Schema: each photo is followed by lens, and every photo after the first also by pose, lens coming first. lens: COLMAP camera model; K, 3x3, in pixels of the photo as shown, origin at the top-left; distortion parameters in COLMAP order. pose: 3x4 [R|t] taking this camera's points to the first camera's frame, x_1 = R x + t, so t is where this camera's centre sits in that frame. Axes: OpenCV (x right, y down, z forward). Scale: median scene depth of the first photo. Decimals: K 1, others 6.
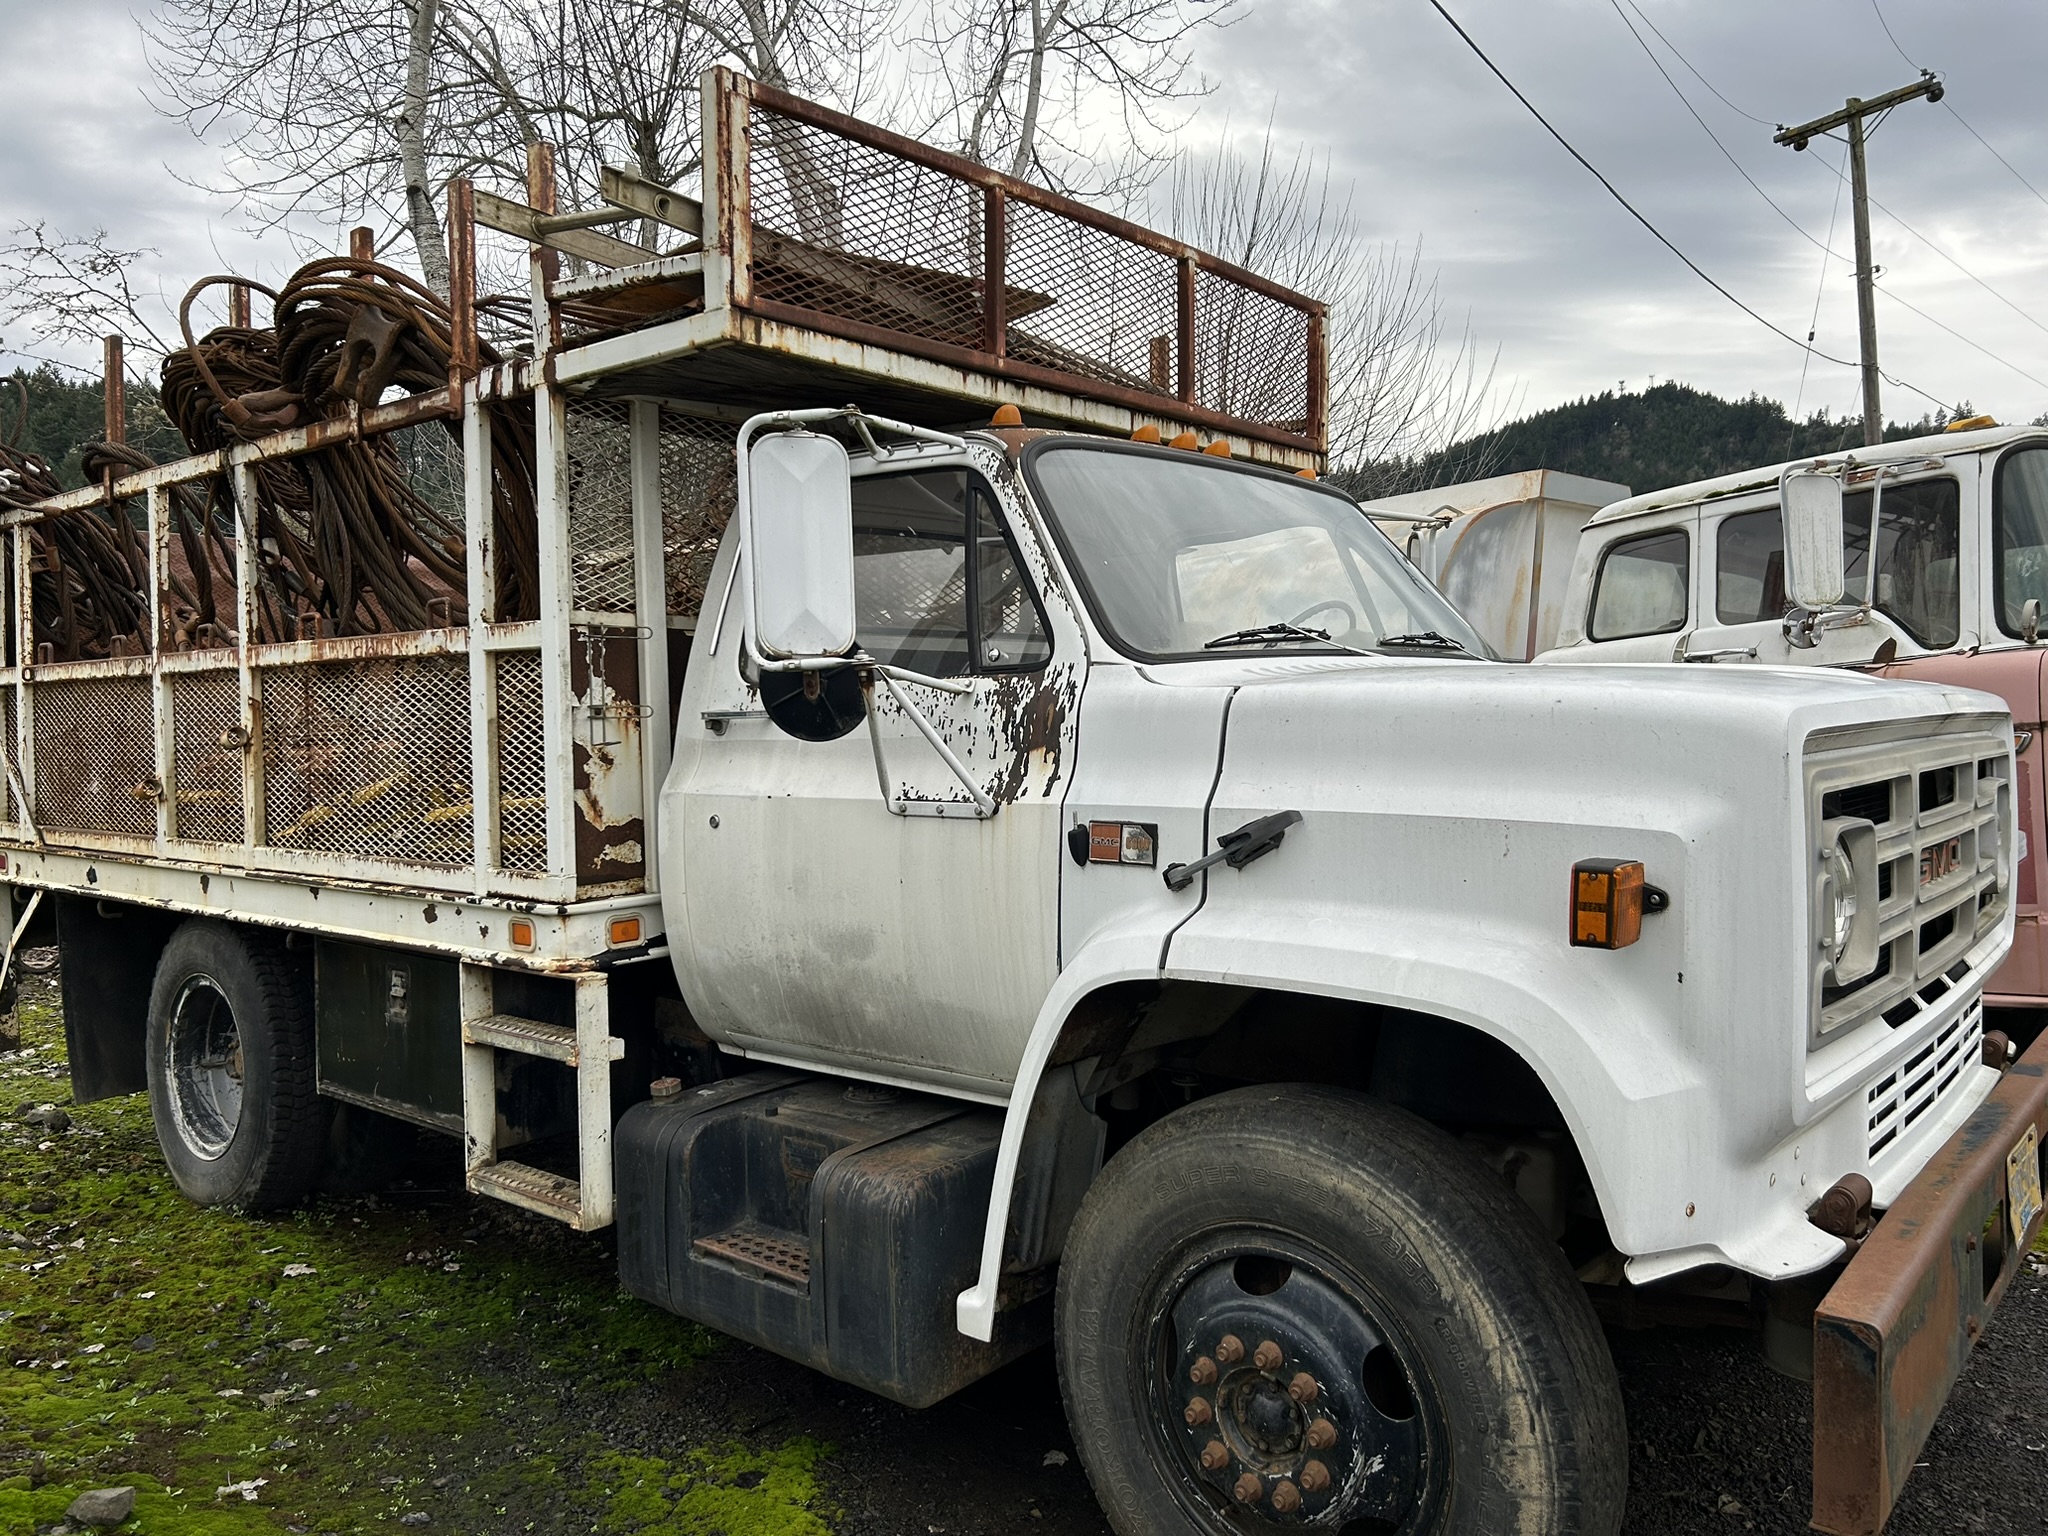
lens RADIAL K [[1521.4, 0, 1024.0], [0, 1521.4, 768.0], [0, 0, 1]] dist [0.091707, -0.121618]
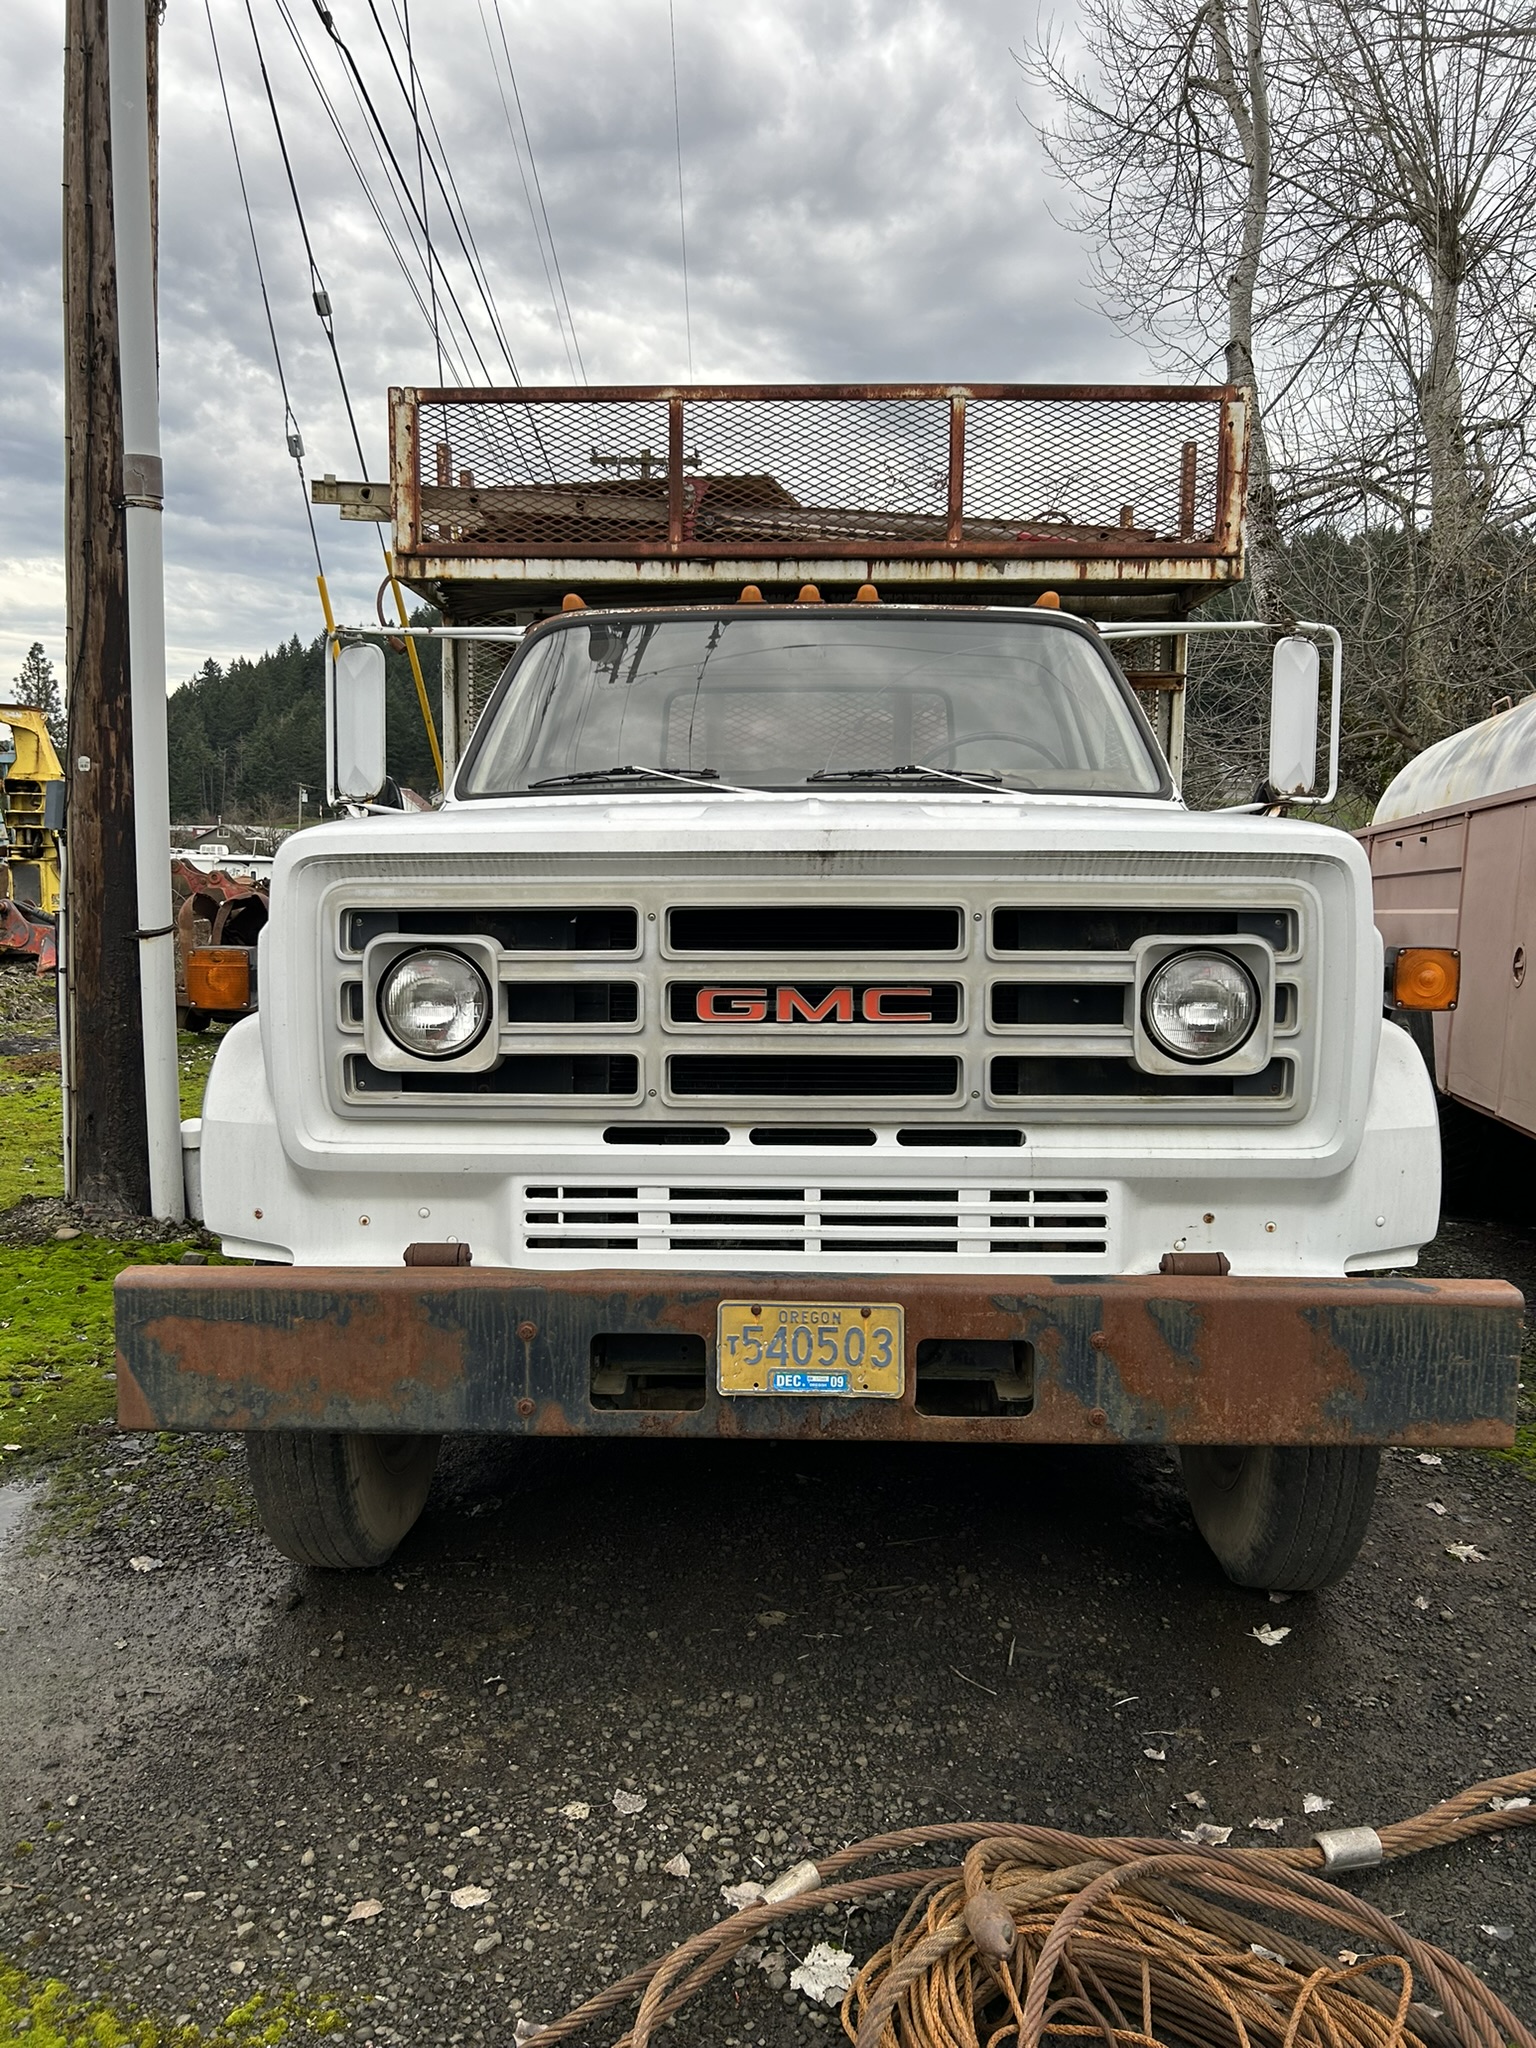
lens RADIAL K [[1521.4, 0, 742.9], [0, 1521.4, 1022.8], [0, 0, 1]] dist [0.091707, -0.121618]
pose [[0.616599, 0.115012, -0.778831, 1.091531], [-0.046949, 0.992883, 0.109452, -0.027870], [0.785876, -0.030923, 0.617610, 0.299619]]
